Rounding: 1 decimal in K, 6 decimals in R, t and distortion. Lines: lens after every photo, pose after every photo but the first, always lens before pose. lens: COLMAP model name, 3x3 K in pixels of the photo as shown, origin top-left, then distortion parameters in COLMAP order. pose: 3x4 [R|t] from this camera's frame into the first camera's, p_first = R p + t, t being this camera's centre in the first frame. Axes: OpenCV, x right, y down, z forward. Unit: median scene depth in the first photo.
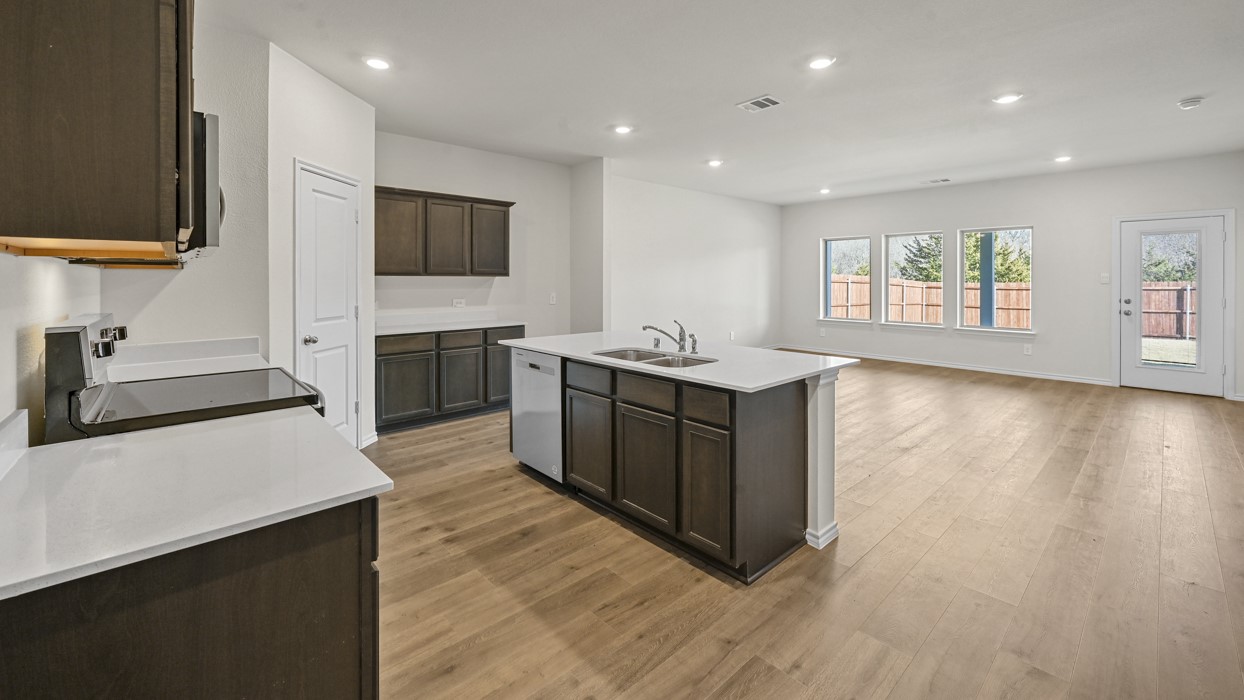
lens RADIAL K [[491.3, 0, 617.7], [0, 491.3, 281.8], [0, 0, 1]] dist [0.000896, 0.000288]
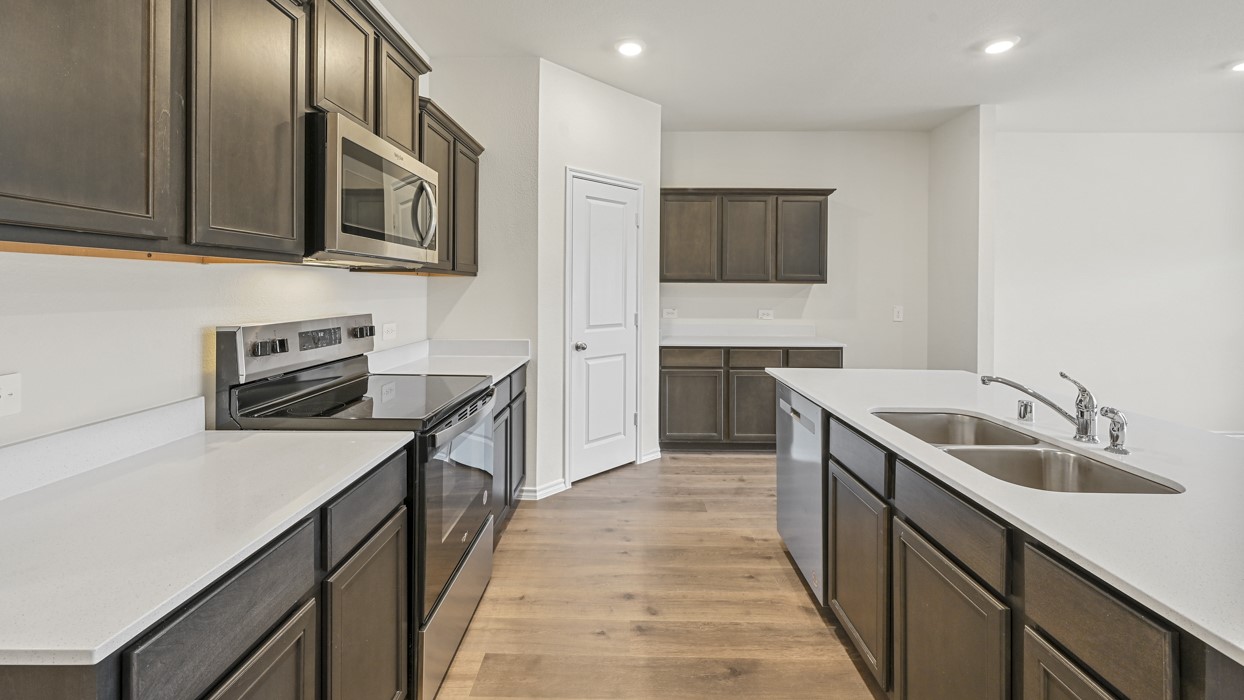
lens RADIAL K [[491.3, 0, 621.1], [0, 491.3, 285.6], [0, 0, 1]] dist [0.000896, 0.000288]
pose [[0.735269, 0.003929, -0.677764, 0.114250], [-0.009270, 0.999948, -0.004260, -0.001871], [0.677712, 0.009415, 0.735267, 0.317241]]
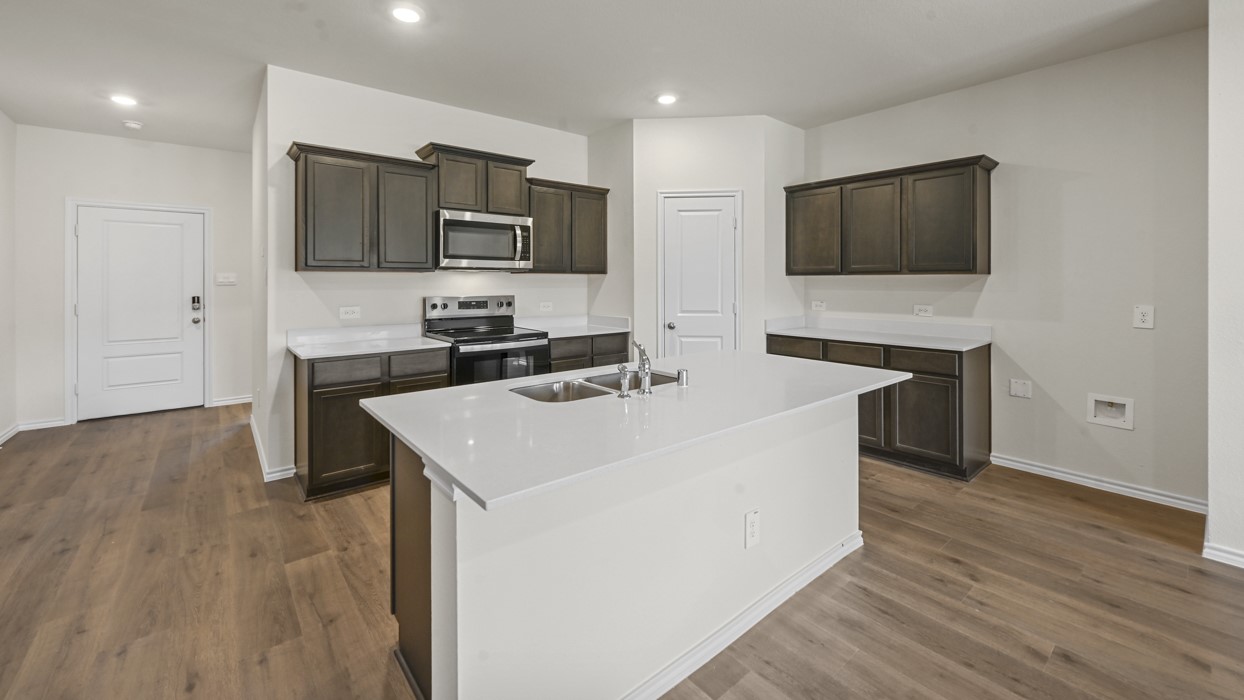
lens RADIAL K [[491.3, 0, 619.8], [0, 491.3, 279.5], [0, 0, 1]] dist [0.000896, 0.000288]
pose [[-0.037819, -0.003460, -0.999279, 0.694102], [-0.001486, 0.999993, -0.003406, -0.000879], [0.999284, 0.001356, -0.037824, 0.910422]]
